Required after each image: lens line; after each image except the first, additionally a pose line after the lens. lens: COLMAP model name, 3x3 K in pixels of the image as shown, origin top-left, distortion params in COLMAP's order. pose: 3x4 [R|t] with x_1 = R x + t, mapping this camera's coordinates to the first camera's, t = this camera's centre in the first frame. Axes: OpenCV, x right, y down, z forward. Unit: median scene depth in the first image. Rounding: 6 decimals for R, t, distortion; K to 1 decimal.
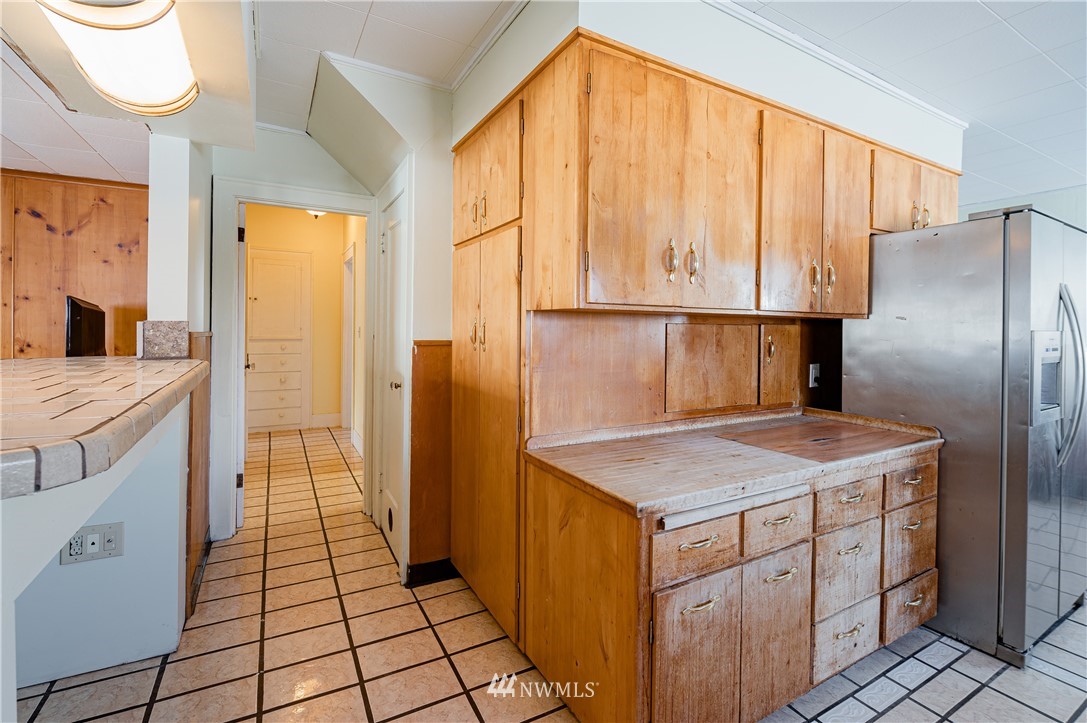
lens RADIAL K [[500.8, 0, 551.4], [0, 500.8, 335.4], [0, 0, 1]] dist [-0.004583, -0.002197]
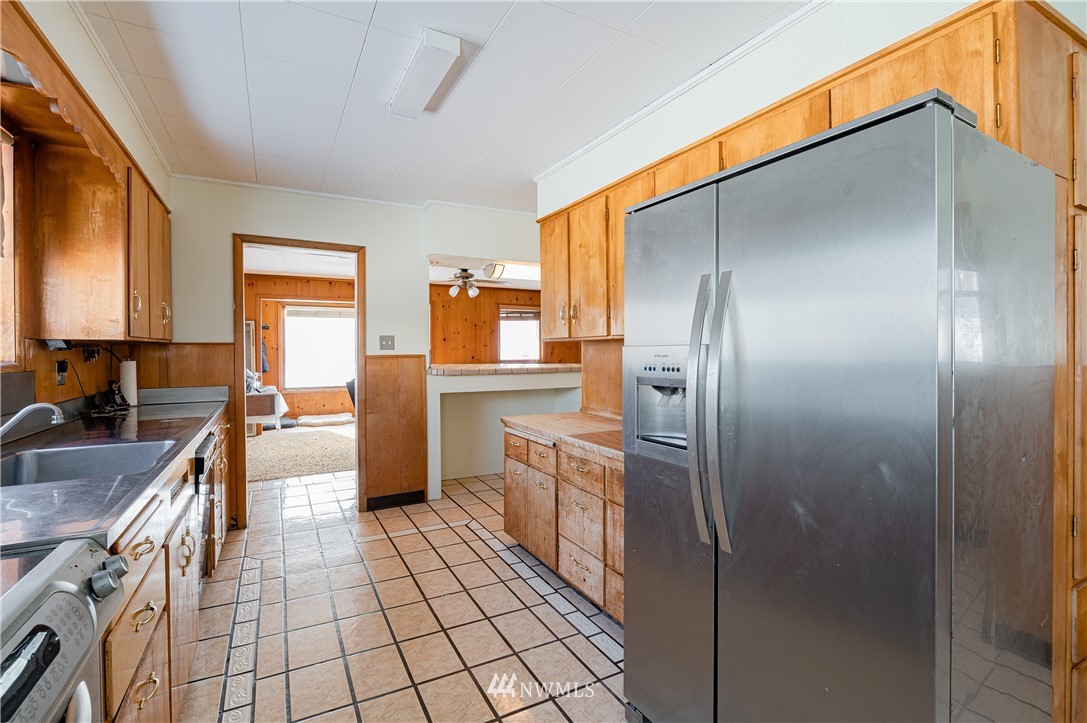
lens RADIAL K [[500.8, 0, 541.6], [0, 500.8, 354.7], [0, 0, 1]] dist [-0.004583, -0.002197]
pose [[-0.035804, 0.006834, -0.999335, 2.018603], [-0.008473, 0.999939, 0.007142, -0.005541], [0.999323, 0.008723, -0.035744, 0.942782]]
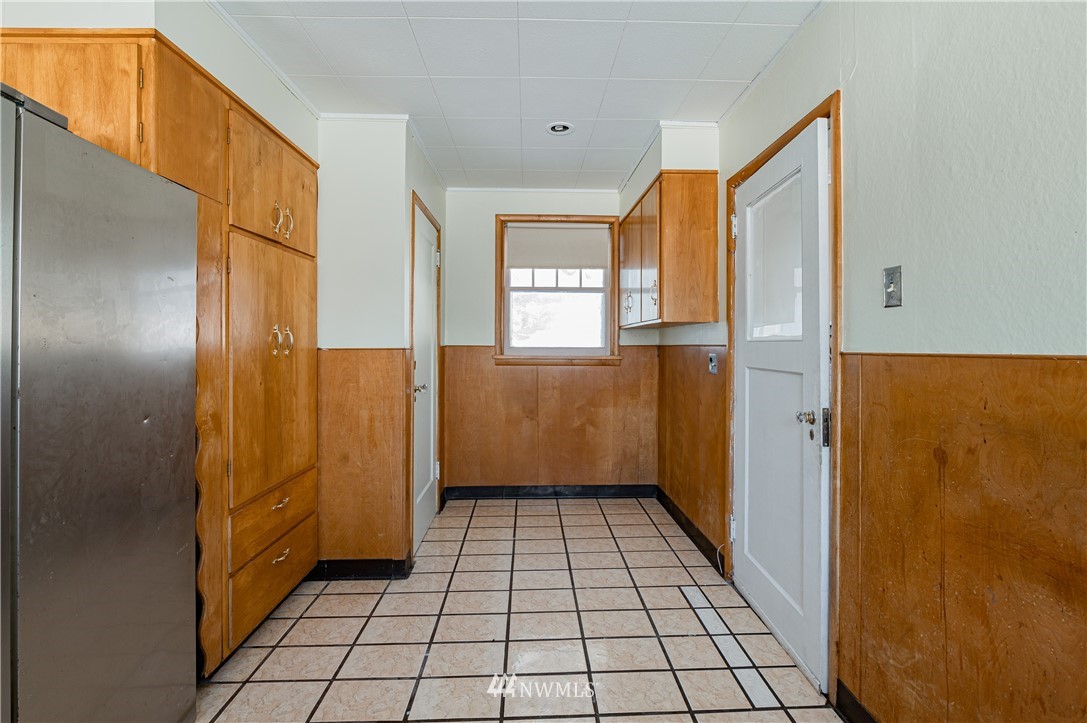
lens RADIAL K [[500.8, 0, 532.1], [0, 500.8, 340.2], [0, 0, 1]] dist [-0.004583, -0.002197]
pose [[0.885526, -0.009591, -0.464491, 2.368987], [0.004020, 0.999908, -0.012982, 0.025212], [0.464573, 0.009628, 0.885483, 1.228948]]
